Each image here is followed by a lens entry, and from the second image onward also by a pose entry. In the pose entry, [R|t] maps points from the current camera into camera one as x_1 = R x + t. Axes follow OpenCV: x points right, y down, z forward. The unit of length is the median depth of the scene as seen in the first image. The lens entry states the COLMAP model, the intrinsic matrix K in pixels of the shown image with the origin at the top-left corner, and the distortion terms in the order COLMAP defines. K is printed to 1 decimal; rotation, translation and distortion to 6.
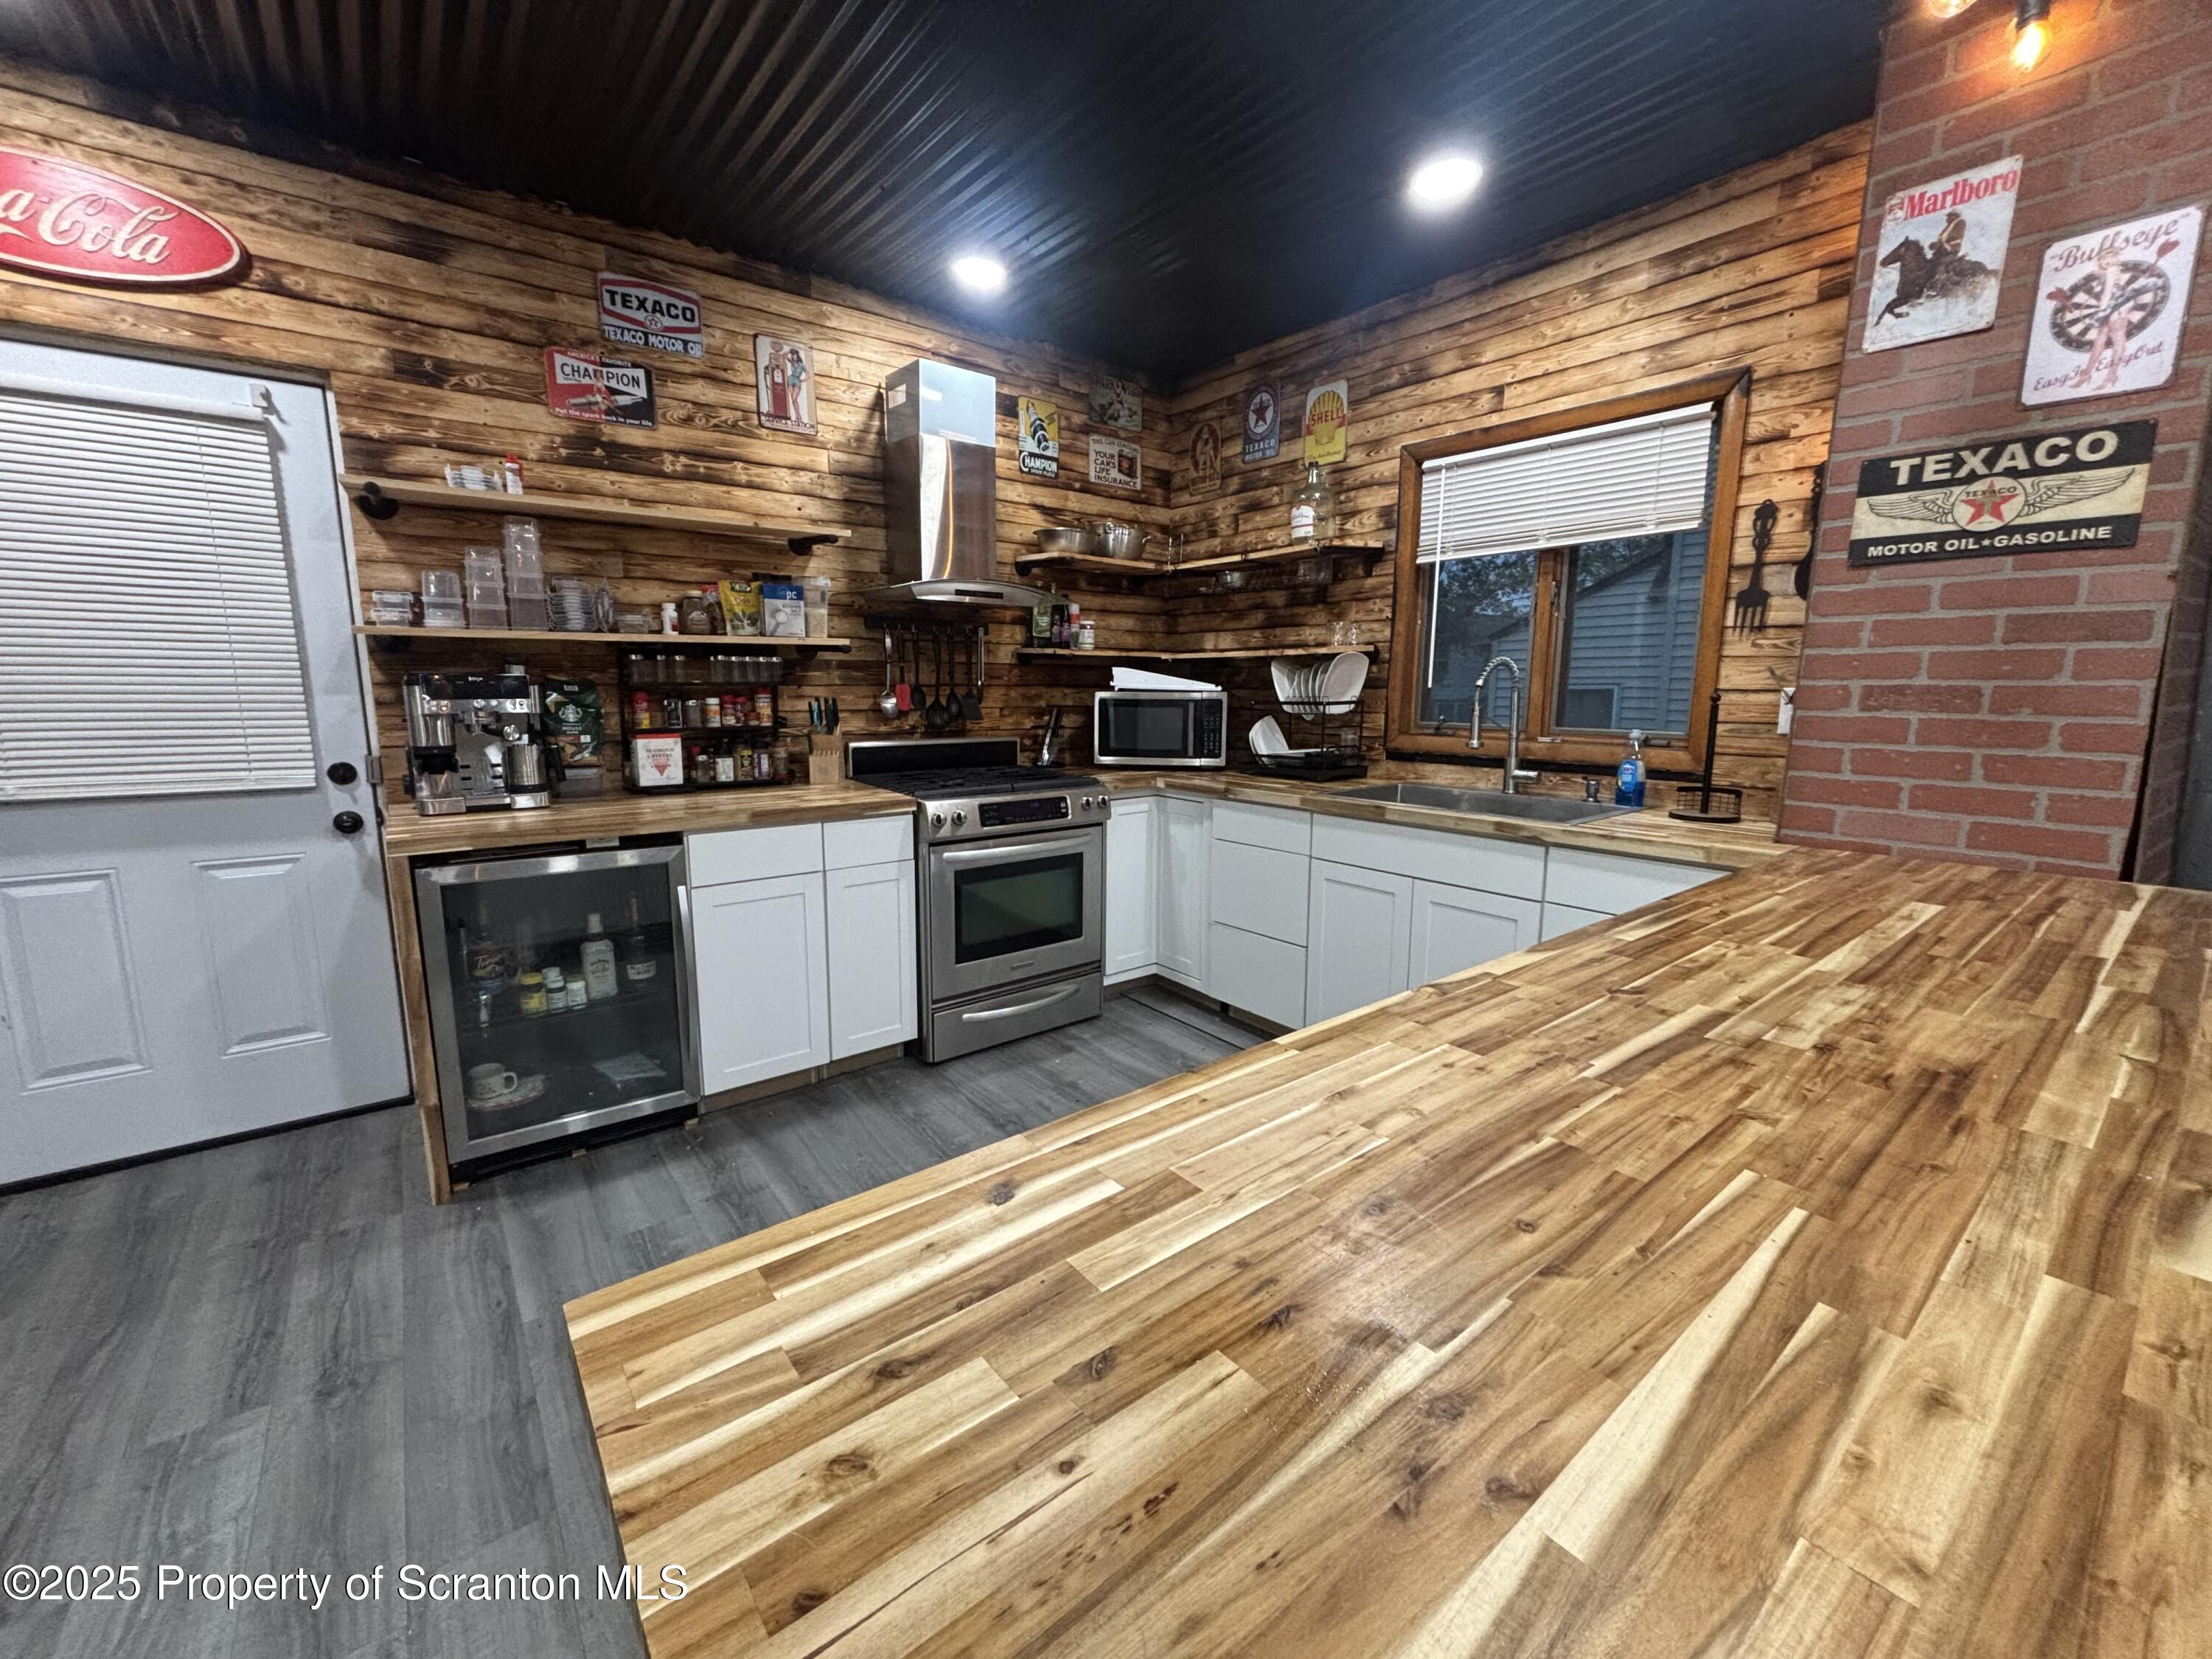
lens RADIAL K [[883.7, 0, 1104.7], [0, 883.7, 822.9], [0, 0, 1]] dist [-0.000645, -0.000652]
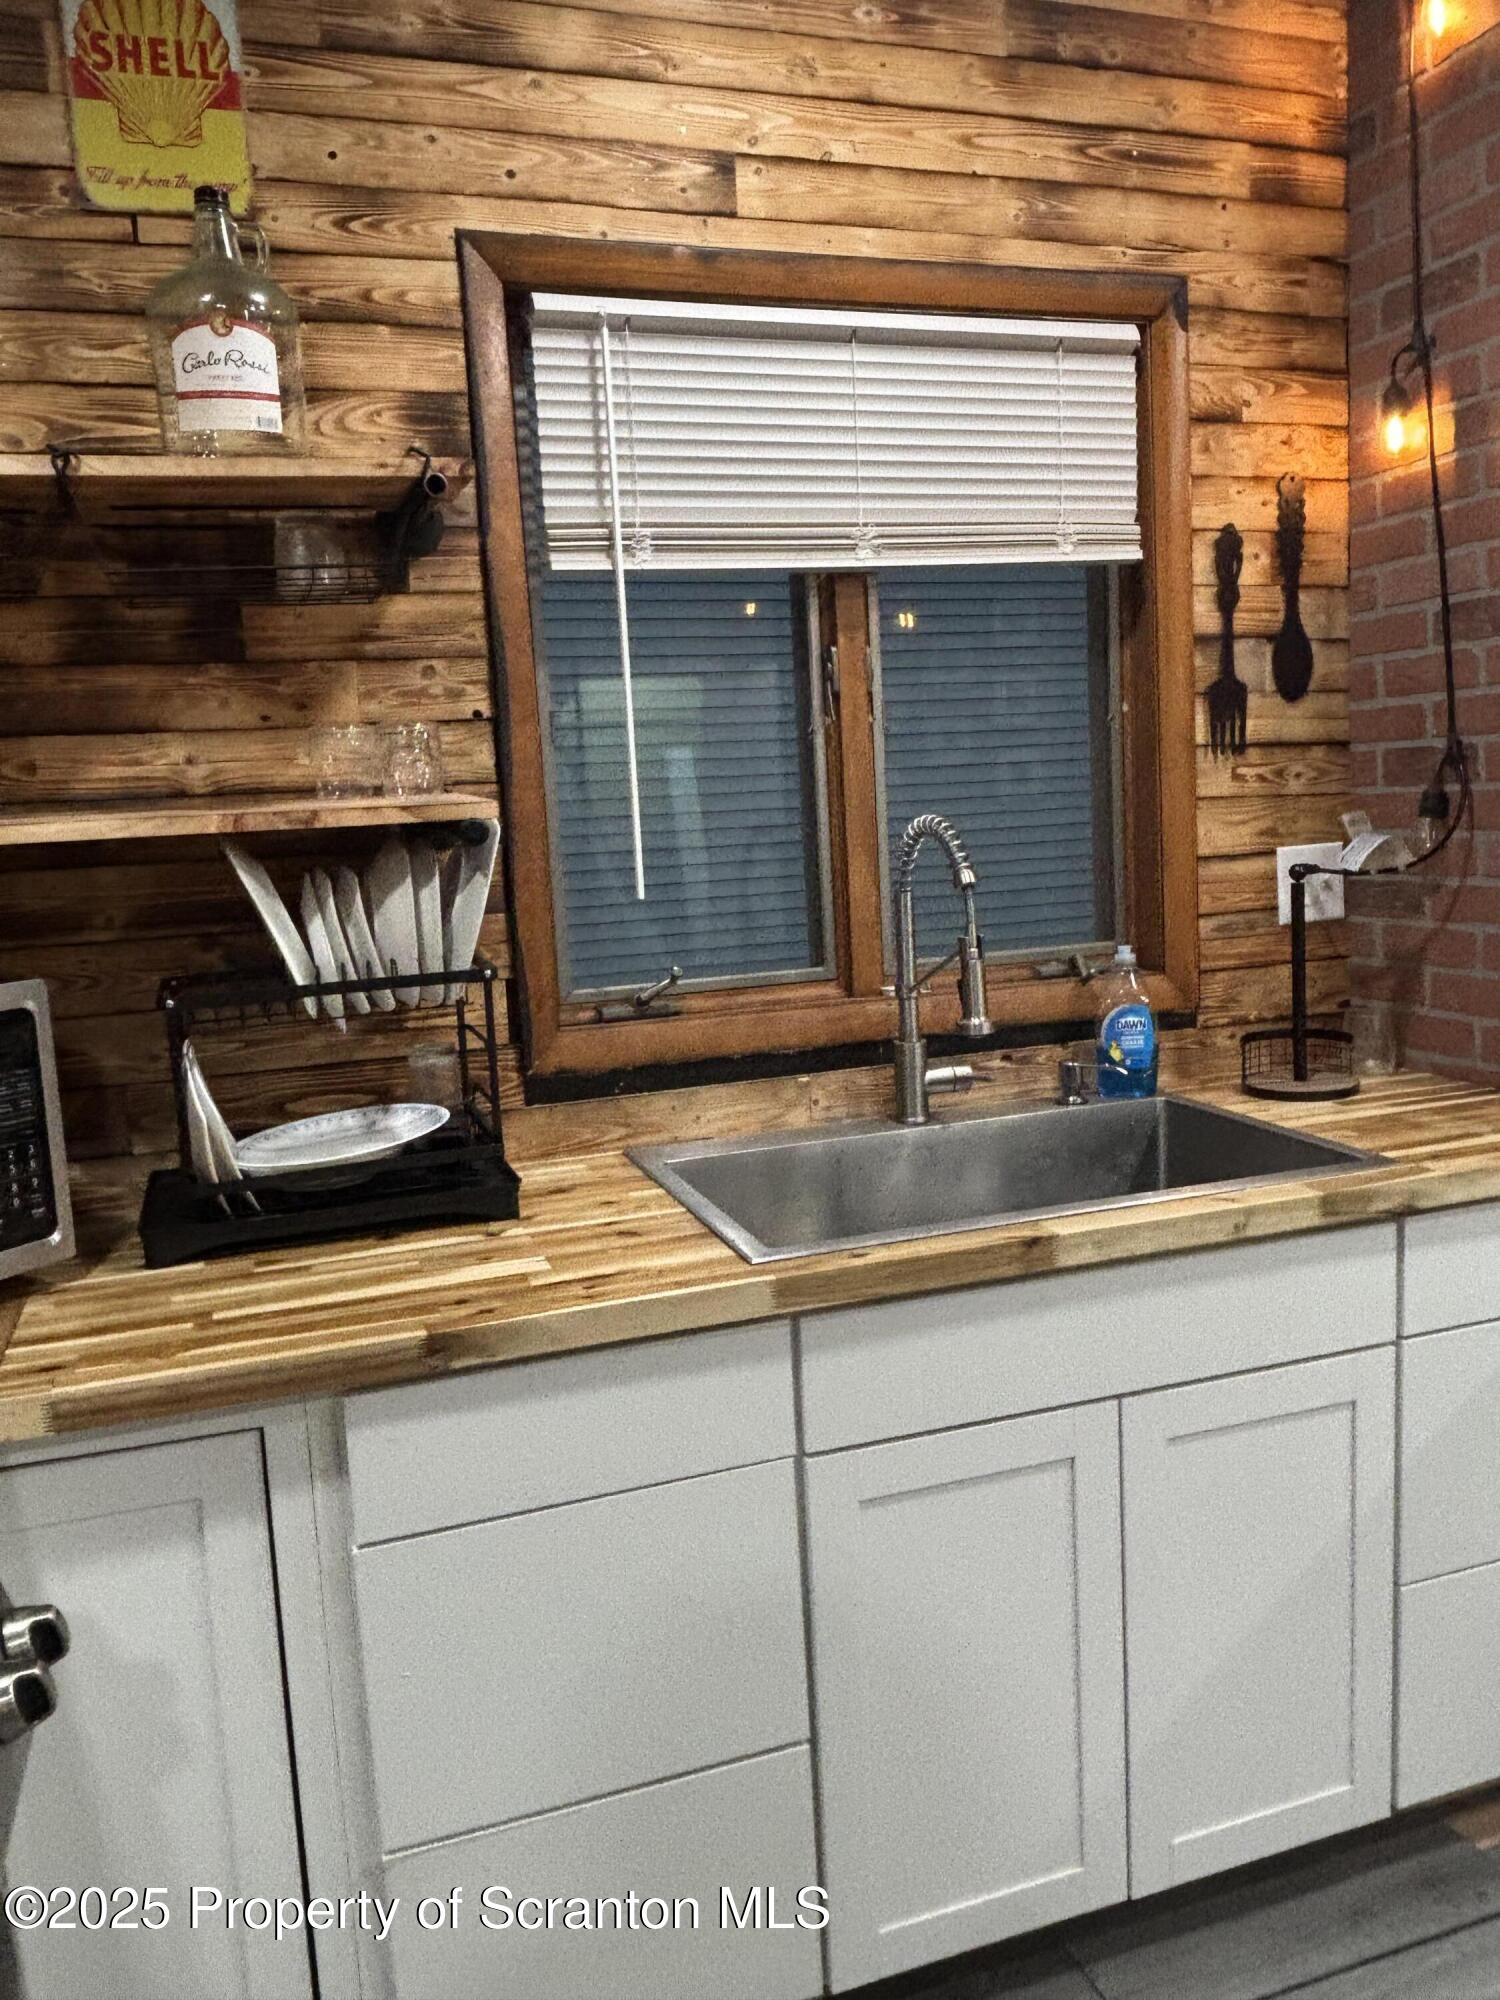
lens RADIAL K [[1500.9, 0, 748.7], [0, 1500.9, 1006.9], [0, 0, 1]] dist [0.011718, -0.021832]
pose [[0.343950, -0.145485, 0.927649, -0.228799], [0.201982, 0.976261, 0.078218, -0.152058], [-0.917007, 0.160465, 0.365170, 0.744043]]
